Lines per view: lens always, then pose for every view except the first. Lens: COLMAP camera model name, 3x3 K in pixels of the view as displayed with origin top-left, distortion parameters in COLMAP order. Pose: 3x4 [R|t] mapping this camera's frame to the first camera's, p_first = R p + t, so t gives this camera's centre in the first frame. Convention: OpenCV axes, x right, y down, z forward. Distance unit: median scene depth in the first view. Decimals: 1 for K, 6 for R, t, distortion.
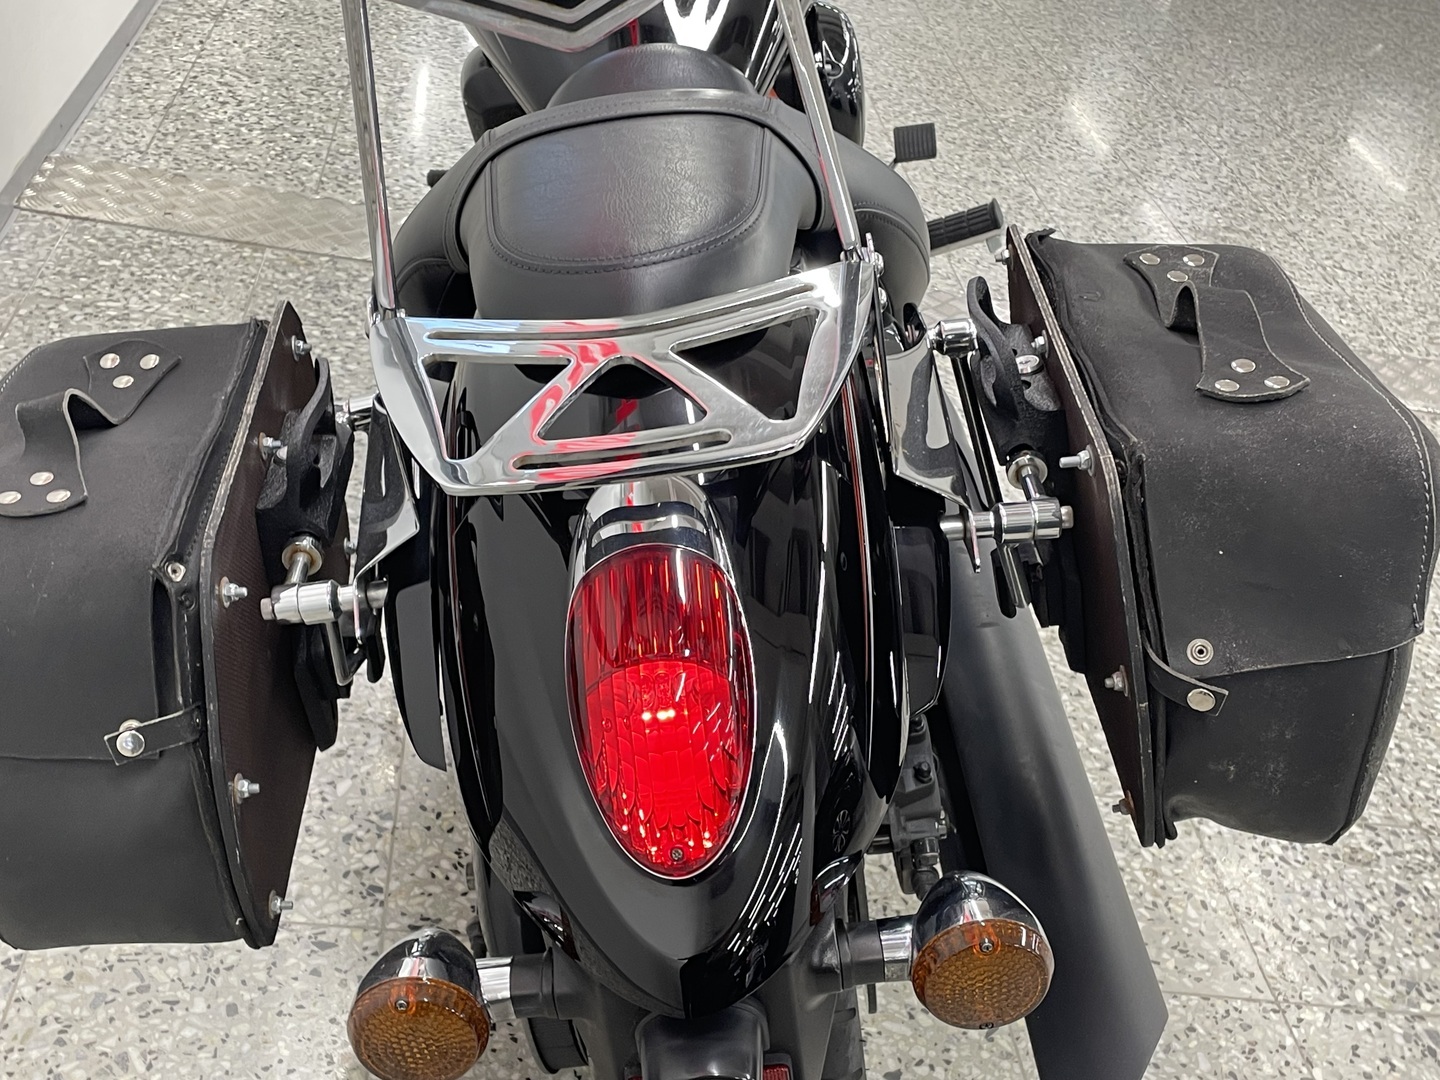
lens RADIAL K [[1704.9, 0, 725.2], [0, 1704.9, 542.1], [0, 0, 1]] dist [0.054738, 0.000000]
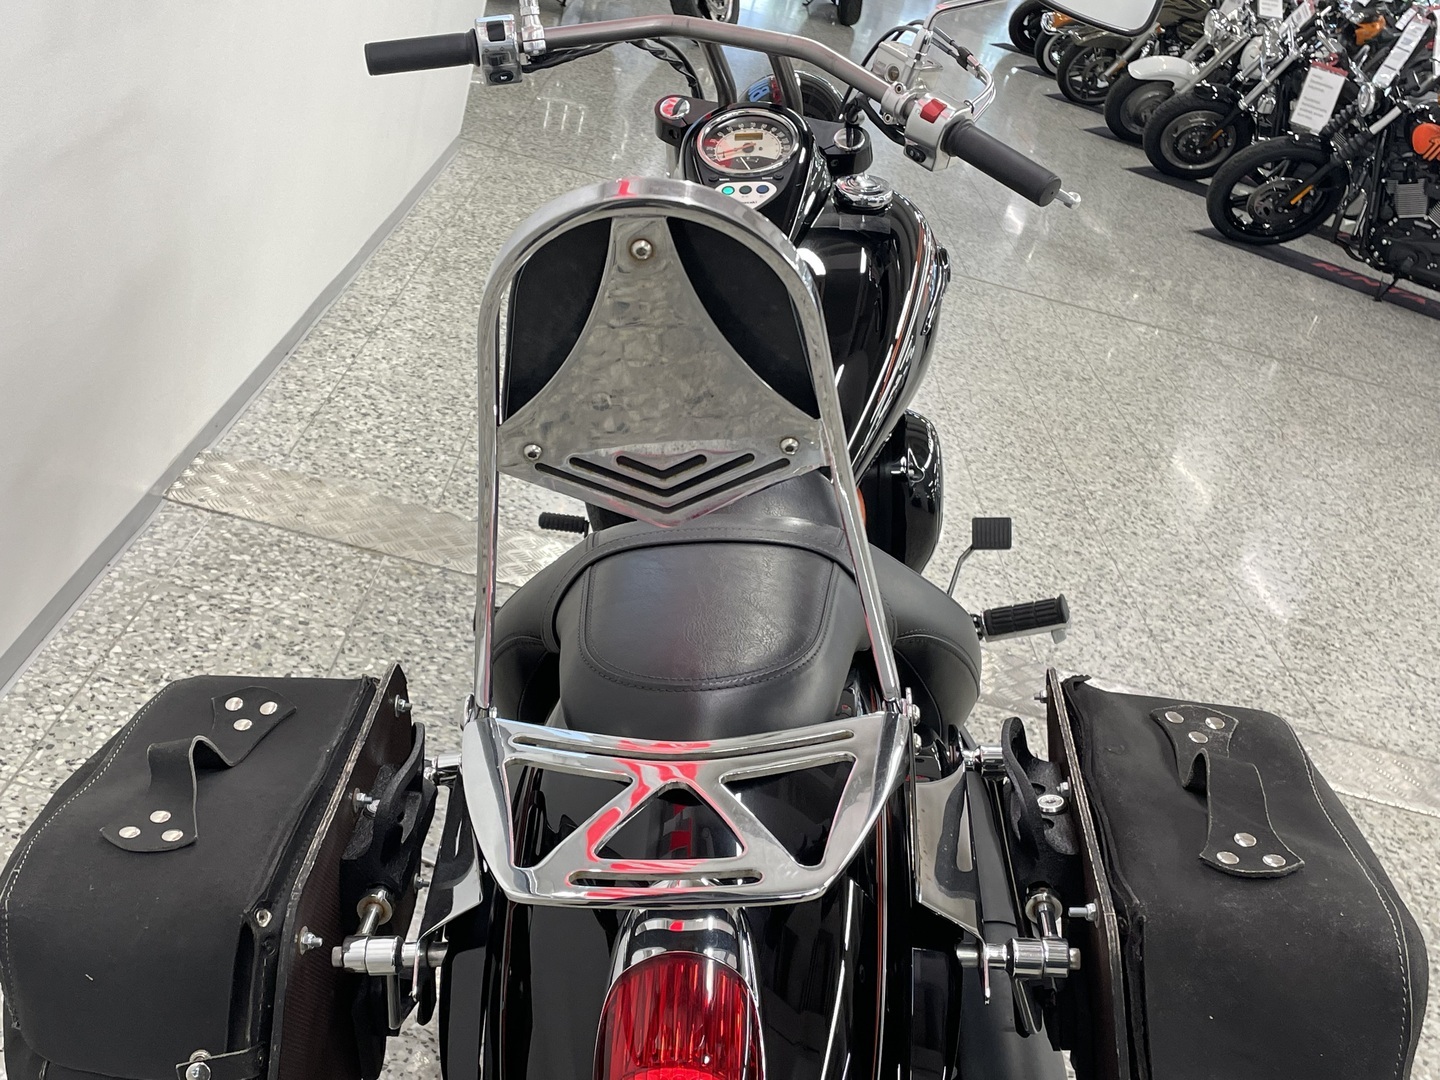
lens RADIAL K [[1704.9, 0, 710.3], [0, 1704.9, 538.1], [0, 0, 1]] dist [0.054738, 0.000000]
pose [[0.992590, 0.101123, -0.067367, 0.015619], [-0.111224, 0.979379, -0.168657, -0.058375], [0.048923, 0.174900, 0.983370, -0.106808]]
